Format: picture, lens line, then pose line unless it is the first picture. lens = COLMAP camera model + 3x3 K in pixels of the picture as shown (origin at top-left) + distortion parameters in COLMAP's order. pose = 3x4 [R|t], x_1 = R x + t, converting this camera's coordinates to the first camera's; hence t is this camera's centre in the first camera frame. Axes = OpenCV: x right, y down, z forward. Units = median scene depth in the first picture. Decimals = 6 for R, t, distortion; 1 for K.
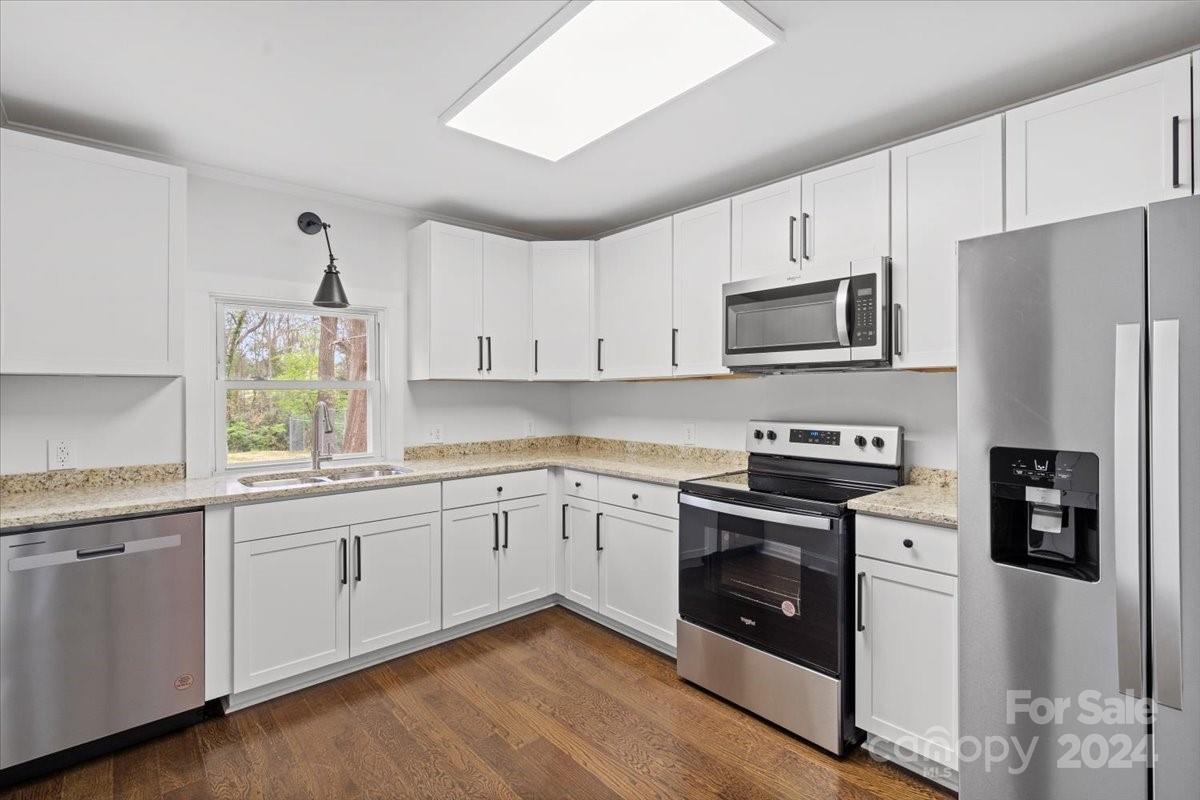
lens RADIAL K [[559.2, 0, 603.5], [0, 559.2, 389.9], [0, 0, 1]] dist [0.002821, 0.002508]
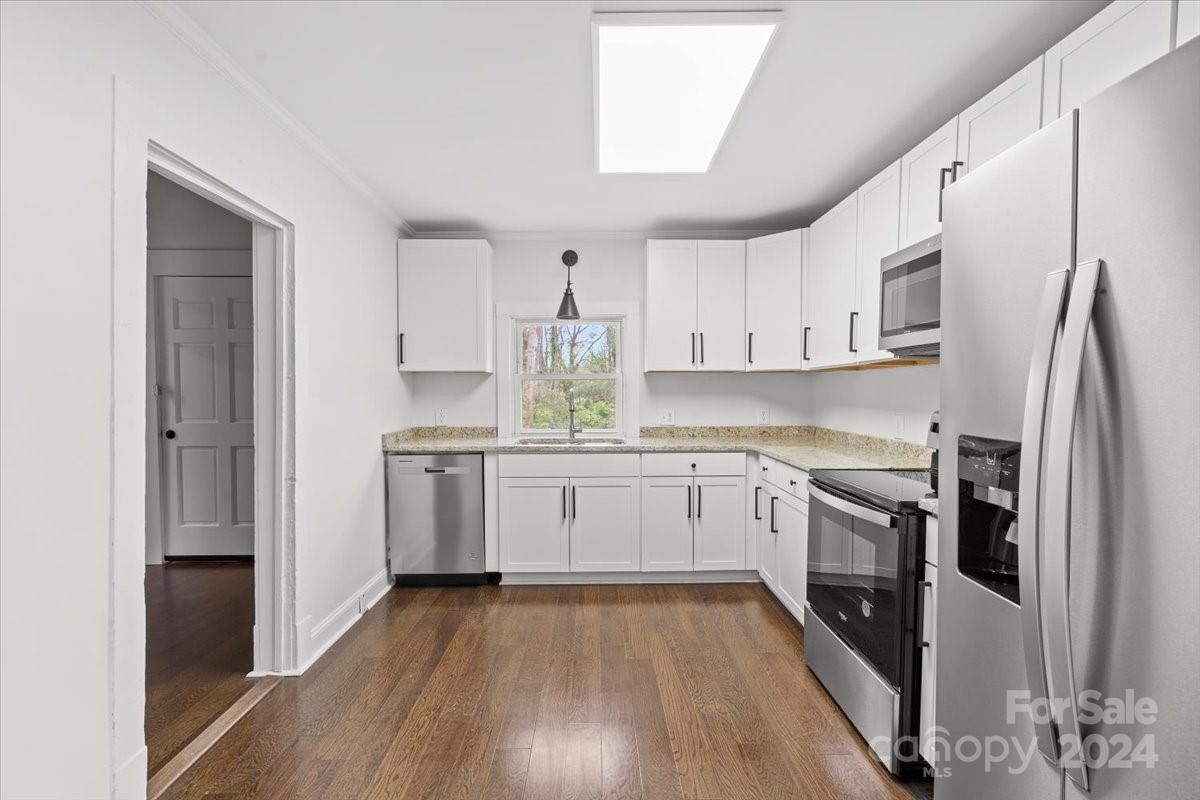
lens RADIAL K [[559.2, 0, 603.5], [0, 559.2, 405.5], [0, 0, 1]] dist [0.002821, 0.002508]
pose [[0.753400, 0.020793, -0.657233, 0.445549], [0.001771, 0.999432, 0.033649, 0.015574], [0.657560, -0.026515, 0.752936, 0.016160]]
